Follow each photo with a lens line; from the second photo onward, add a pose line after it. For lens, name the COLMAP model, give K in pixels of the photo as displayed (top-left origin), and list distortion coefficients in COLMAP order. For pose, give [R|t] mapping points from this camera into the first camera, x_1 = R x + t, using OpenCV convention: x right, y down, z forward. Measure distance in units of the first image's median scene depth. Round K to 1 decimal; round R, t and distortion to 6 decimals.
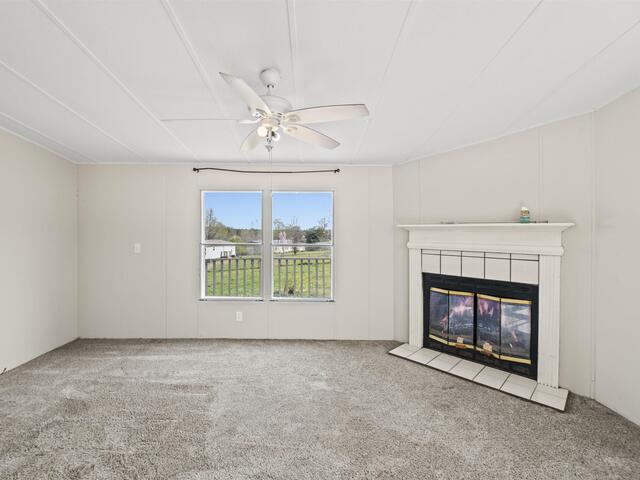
lens RADIAL K [[296.7, 0, 314.9], [0, 296.7, 233.4], [0, 0, 1]] dist [0.011872, -0.010286]
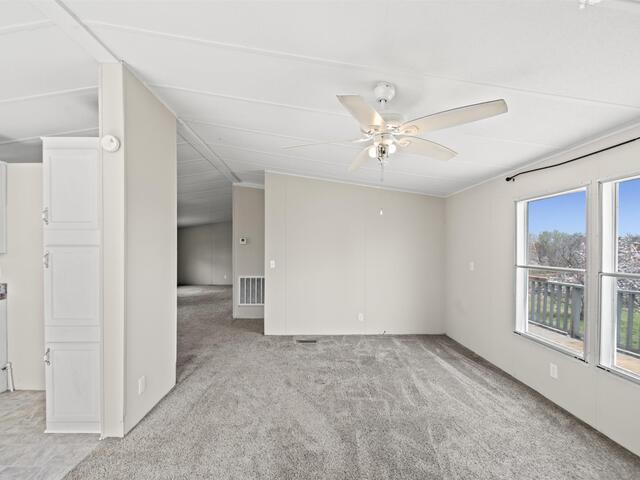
lens RADIAL K [[281.0, 0, 306.4], [0, 281.0, 251.2], [0, 0, 1]] dist [0.021768, -0.012028]
pose [[-0.011388, 0.002274, -0.999933, 0.512730], [-0.009039, 0.999956, 0.002377, -0.001840], [0.999894, 0.009066, -0.011367, 0.504678]]
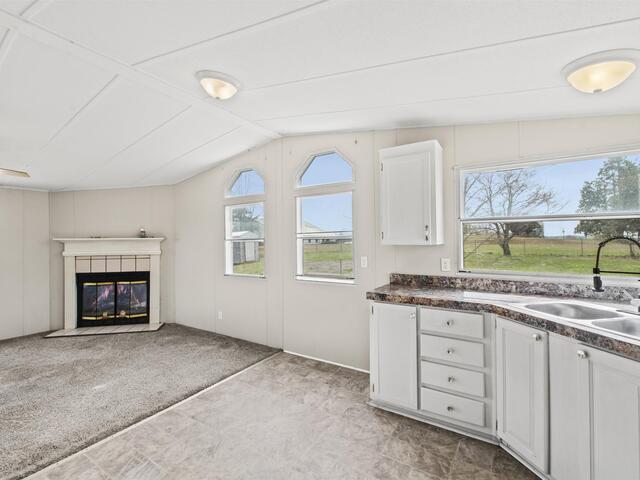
lens RADIAL K [[296.7, 0, 314.9], [0, 296.7, 233.4], [0, 0, 1]] dist [0.011872, -0.010286]
pose [[0.555192, 0.007456, 0.831689, -0.192776], [0.020952, 0.999517, -0.022947, 0.001904], [-0.831458, 0.030166, 0.554768, -0.771398]]
